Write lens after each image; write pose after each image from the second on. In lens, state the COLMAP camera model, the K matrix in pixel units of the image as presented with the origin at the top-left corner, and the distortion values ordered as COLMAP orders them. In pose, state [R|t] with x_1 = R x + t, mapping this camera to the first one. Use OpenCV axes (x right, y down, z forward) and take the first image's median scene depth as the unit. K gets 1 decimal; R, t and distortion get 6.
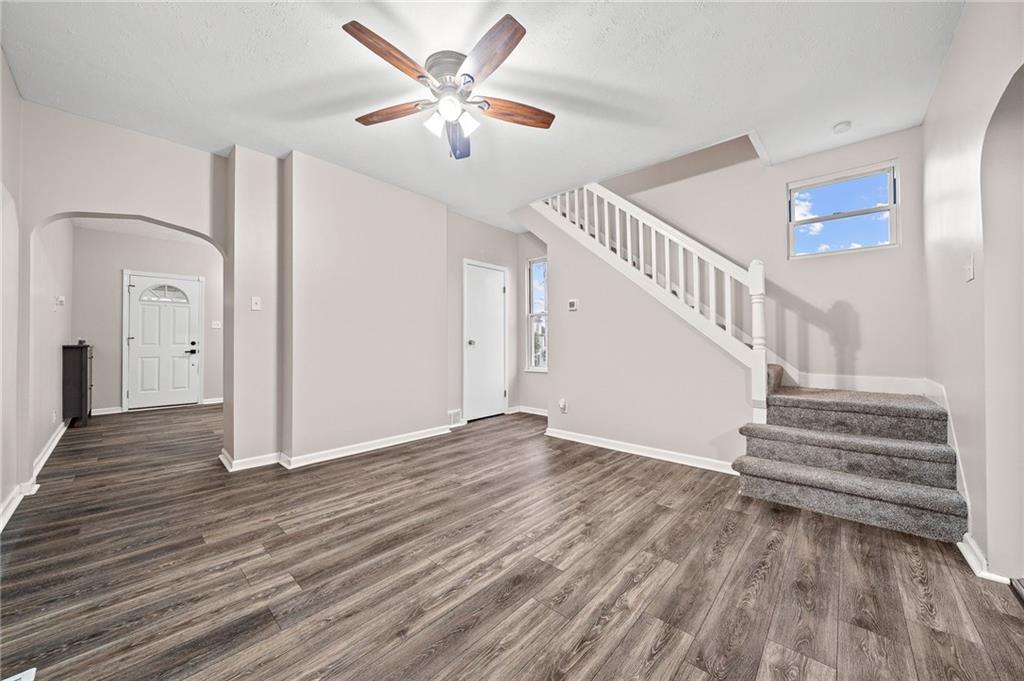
lens RADIAL K [[356.9, 0, 507.5], [0, 356.9, 338.9], [0, 0, 1]] dist [-0.002039, -0.000055]
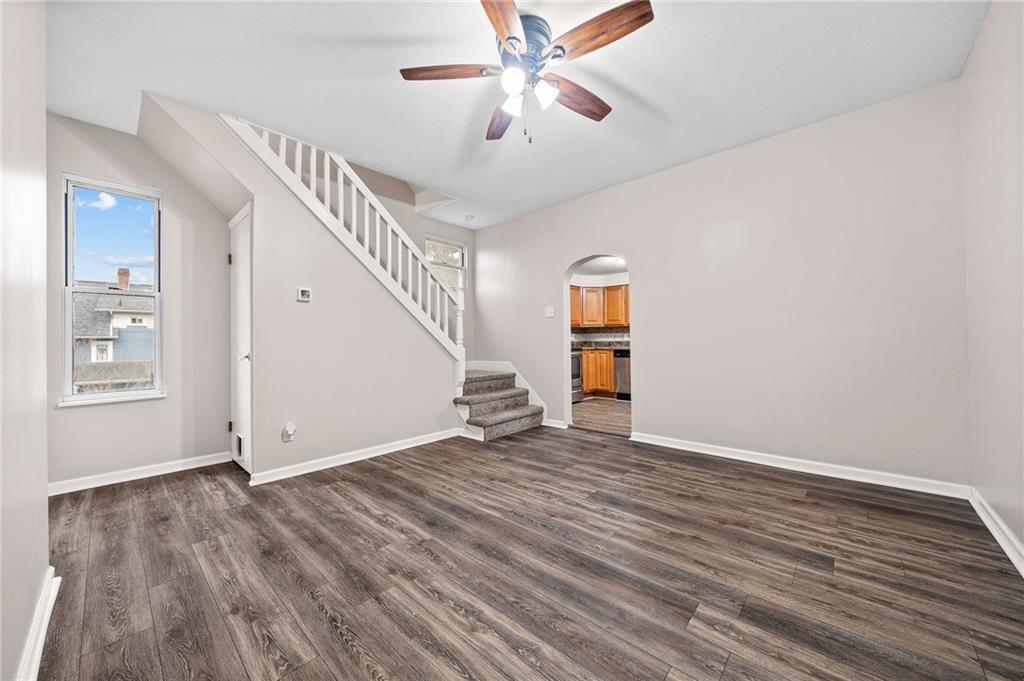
lens RADIAL K [[375.7, 0, 497.6], [0, 375.7, 337.0], [0, 0, 1]] dist [-0.001142, -0.000216]
pose [[0.019786, 0.017637, 0.999649, -1.109411], [0.001026, 0.999844, -0.017661, 0.023207], [-0.999804, 0.001375, 0.019765, 1.063262]]
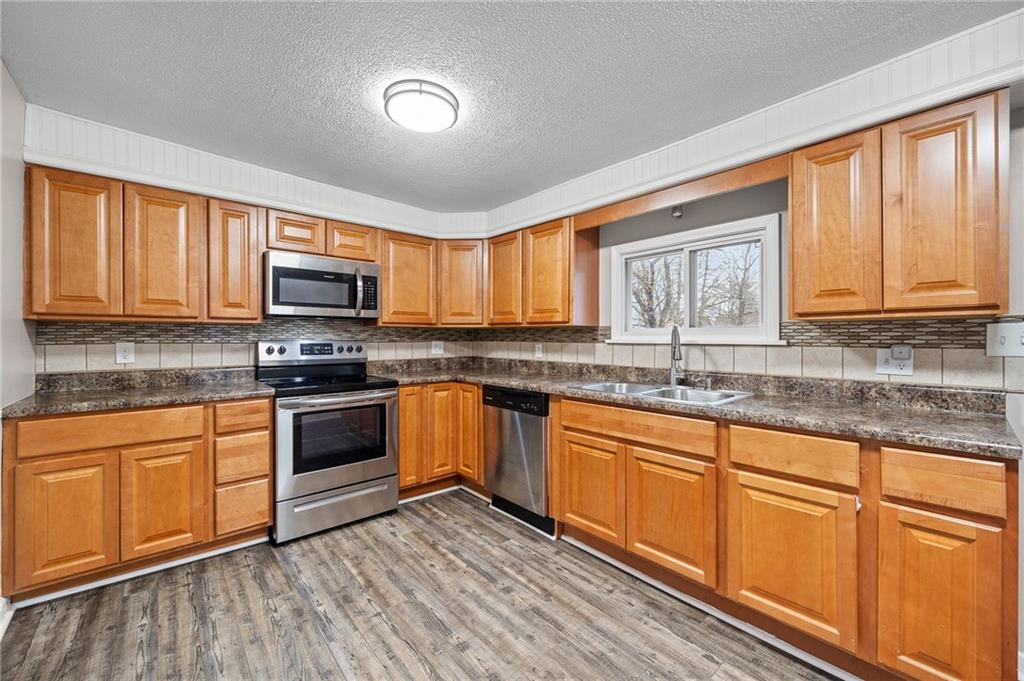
lens RADIAL K [[401.1, 0, 512.0], [0, 401.1, 340.5], [0, 0, 1]] dist [0.001319, 0.000061]
pose [[0.106366, -0.002685, 0.994323, 0.675893], [-0.012539, 0.999913, 0.004041, -0.083413], [-0.994248, -0.012897, 0.106323, -0.072308]]
